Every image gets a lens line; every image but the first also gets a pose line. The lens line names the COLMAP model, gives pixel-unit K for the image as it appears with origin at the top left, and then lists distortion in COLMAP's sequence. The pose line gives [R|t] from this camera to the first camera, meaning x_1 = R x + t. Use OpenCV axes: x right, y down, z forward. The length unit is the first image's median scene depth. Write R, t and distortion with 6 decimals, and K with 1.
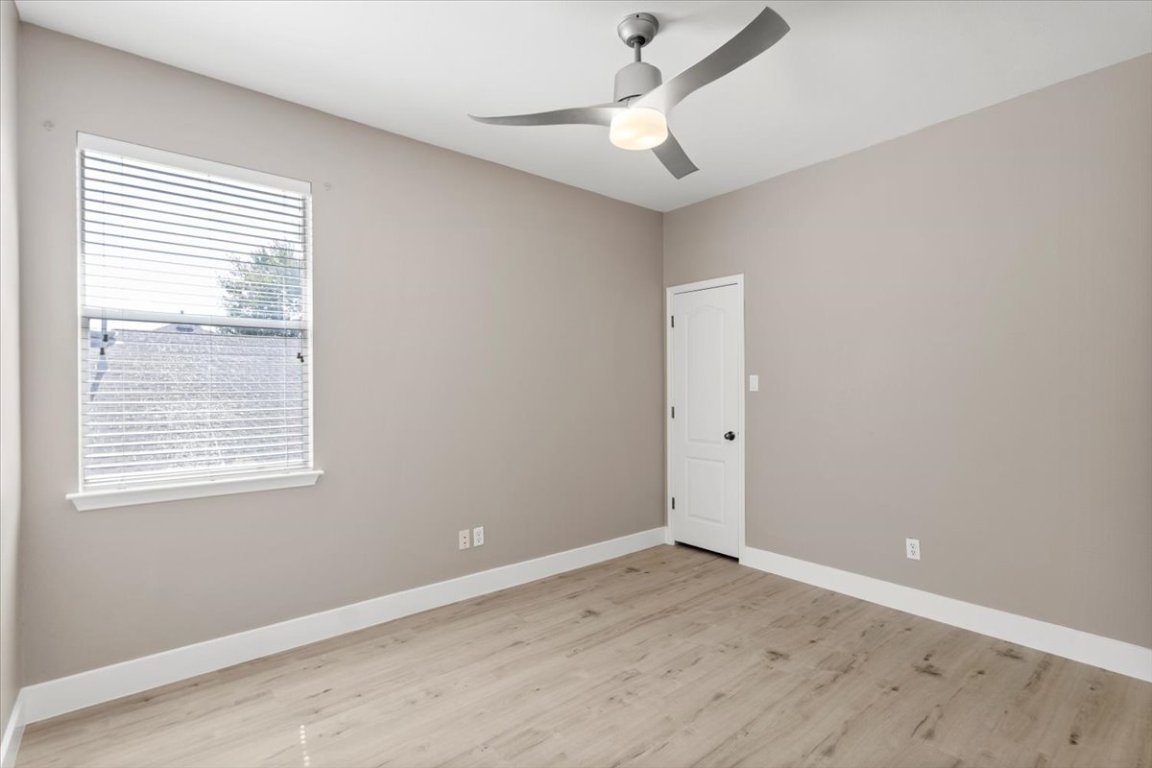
lens RADIAL K [[548.0, 0, 584.5], [0, 548.0, 385.8], [0, 0, 1]] dist [0.012294, -0.001146]
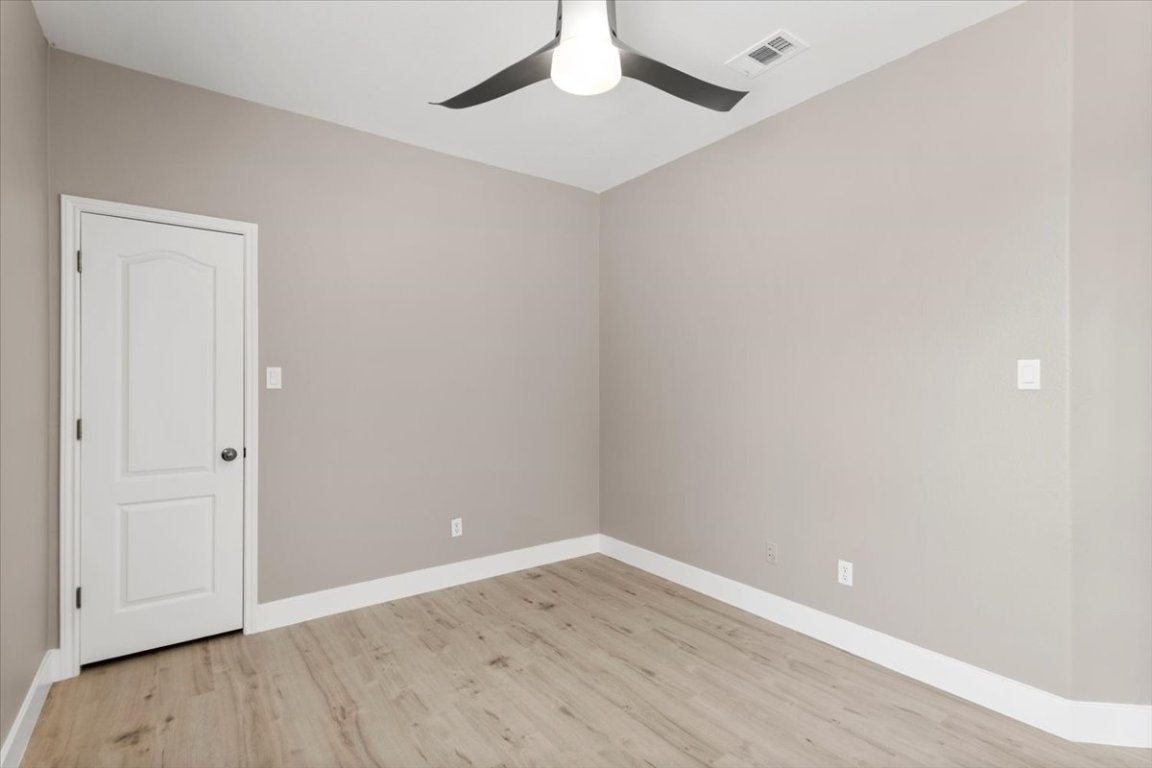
lens RADIAL K [[548.0, 0, 582.5], [0, 548.0, 386.4], [0, 0, 1]] dist [0.012294, -0.001146]
pose [[0.051183, 0.003139, 0.998684, -0.510302], [-0.002360, 0.999993, -0.003022, 0.009726], [-0.998686, -0.002203, 0.051190, 0.681437]]
